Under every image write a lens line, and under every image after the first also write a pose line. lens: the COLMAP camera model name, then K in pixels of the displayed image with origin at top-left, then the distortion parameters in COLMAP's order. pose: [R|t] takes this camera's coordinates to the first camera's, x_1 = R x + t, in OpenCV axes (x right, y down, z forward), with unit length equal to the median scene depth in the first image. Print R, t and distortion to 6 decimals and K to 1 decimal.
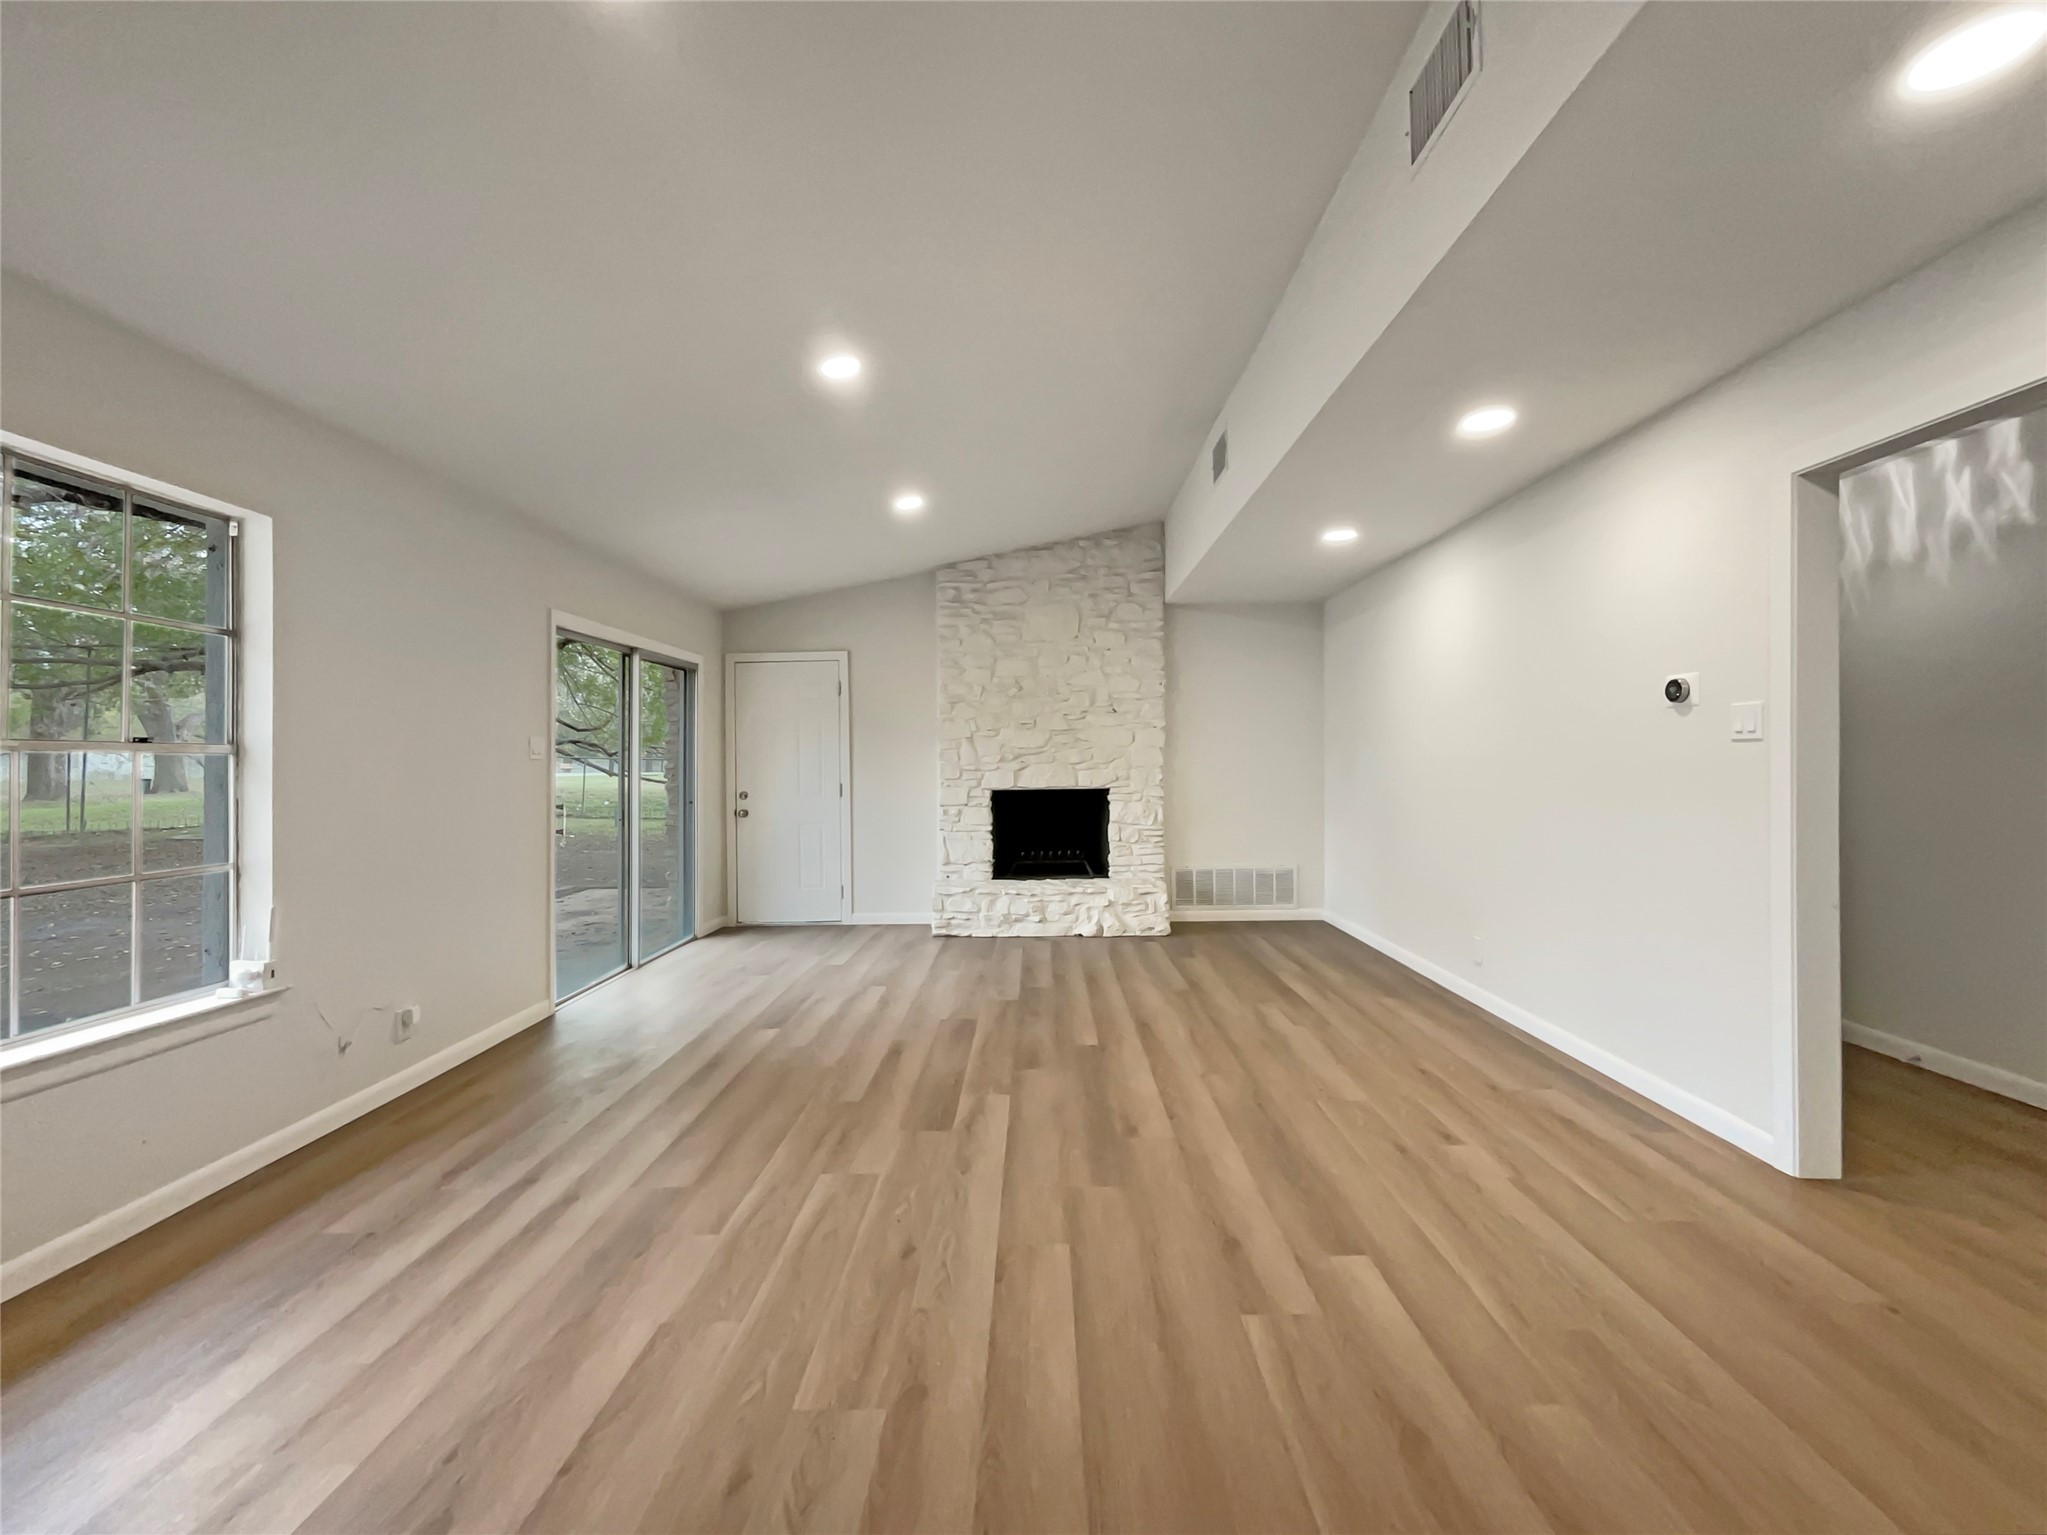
lens RADIAL K [[826.1, 0, 1032.2], [0, 826.1, 760.7], [0, 0, 1]] dist [0.004548, 0.000196]
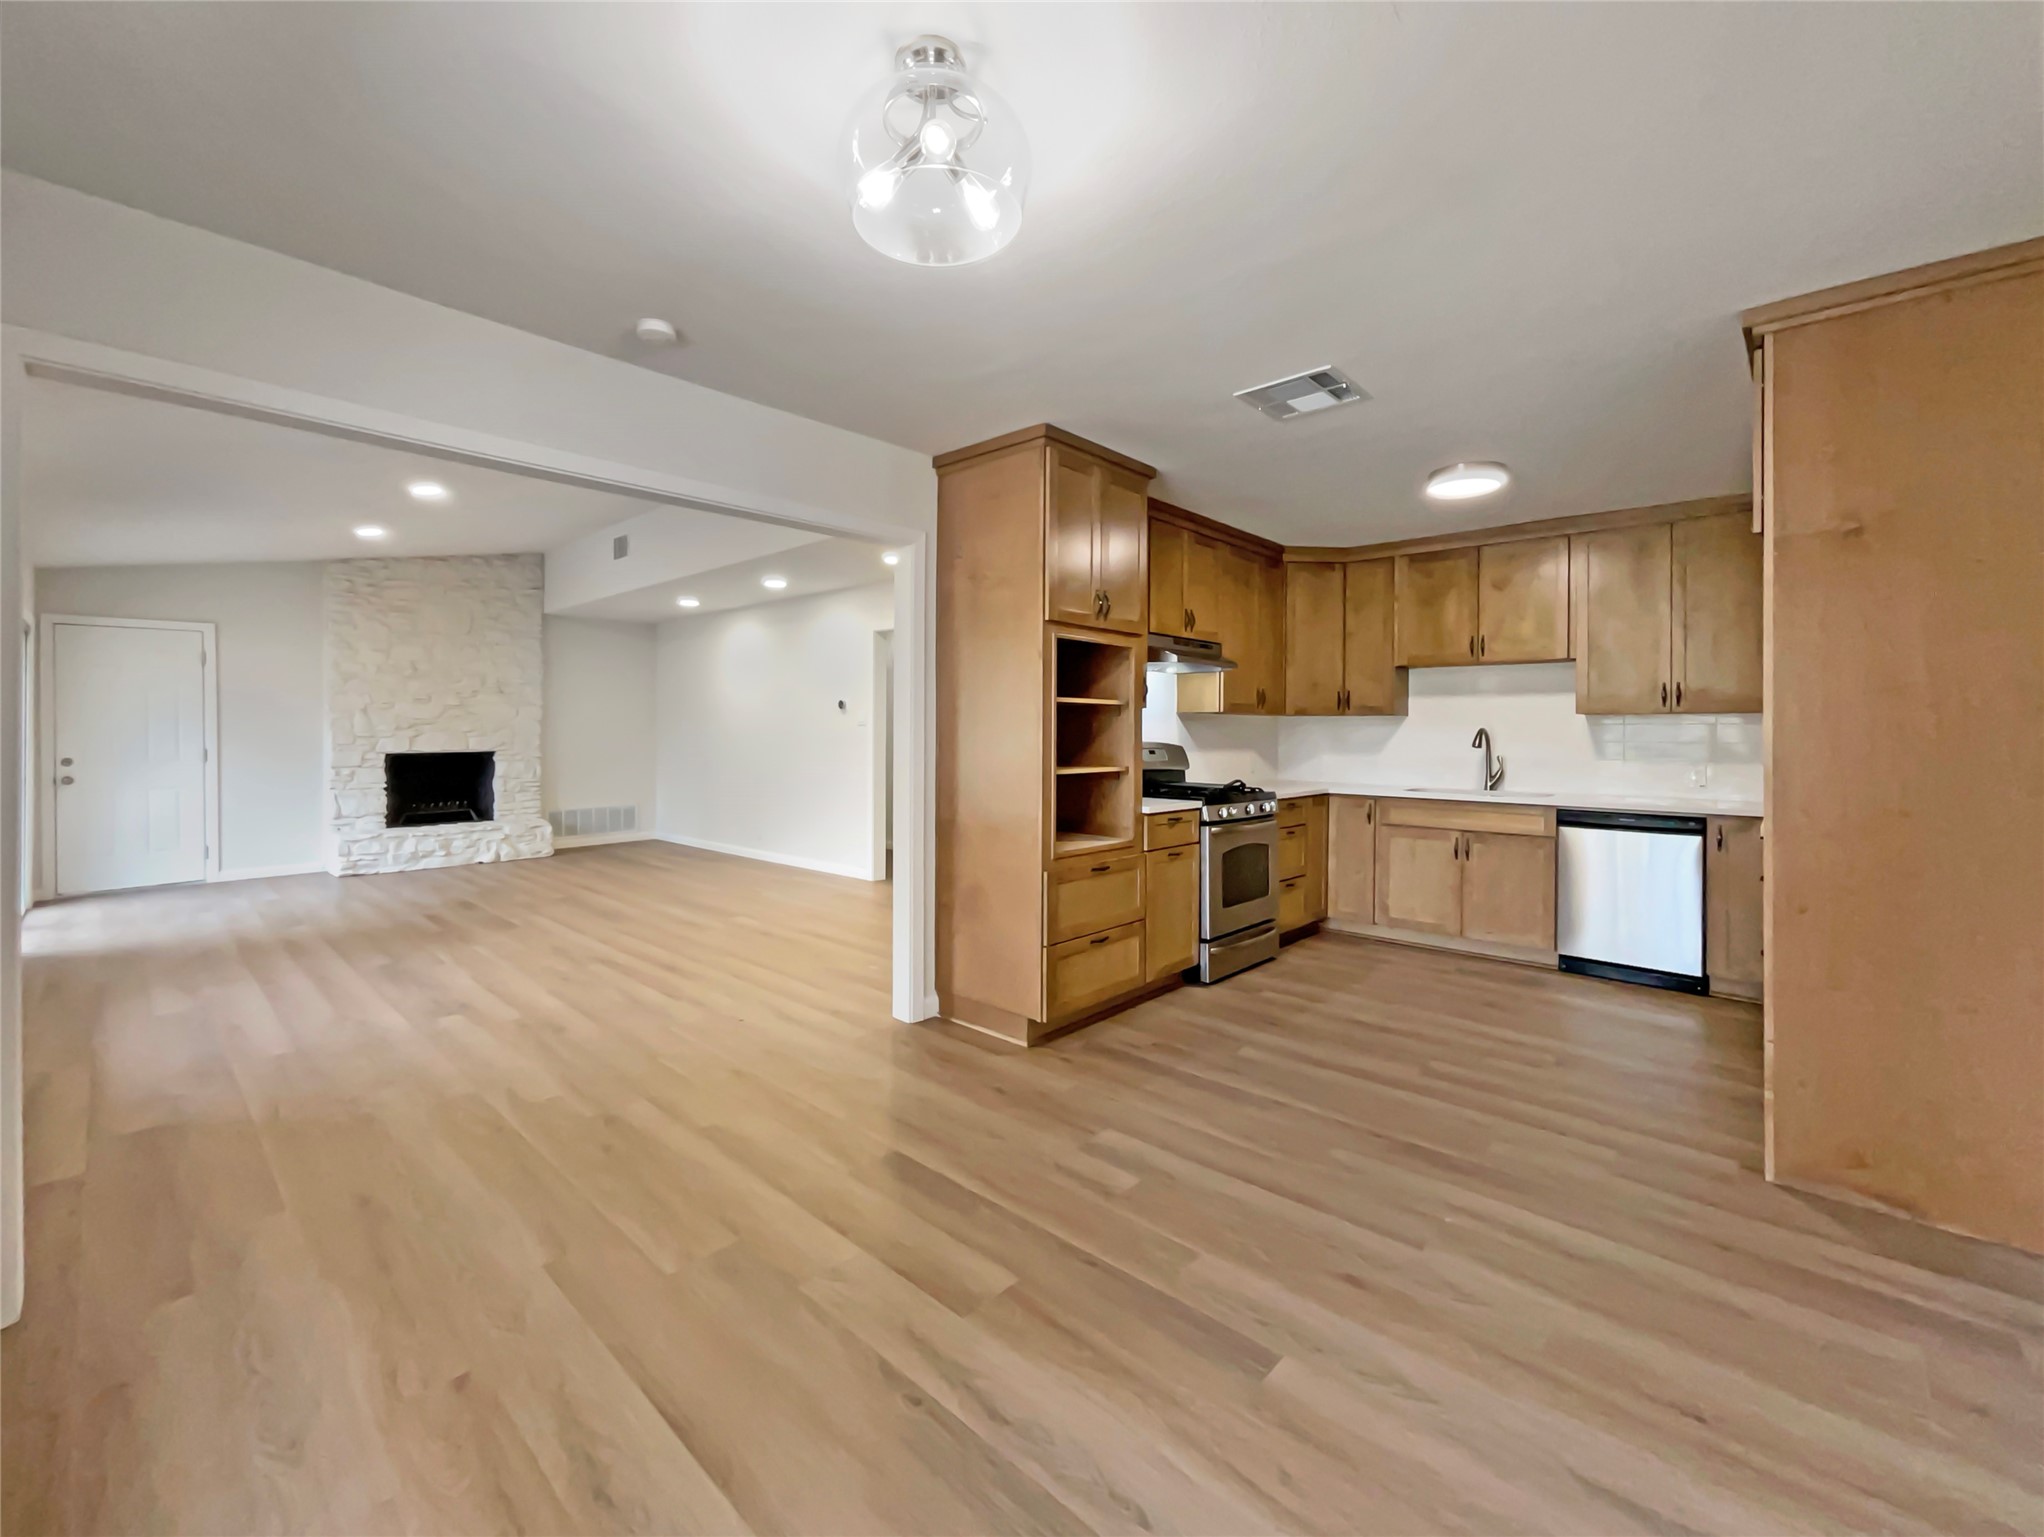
lens RADIAL K [[840.3, 0, 982.9], [0, 840.3, 731.8], [0, 0, 1]] dist [-0.000390, 0.008903]
pose [[0.689098, 0.008316, 0.724621, -0.342958], [-0.010172, 0.999947, -0.001803, -0.002695], [-0.724597, -0.006129, 0.689145, -0.474352]]
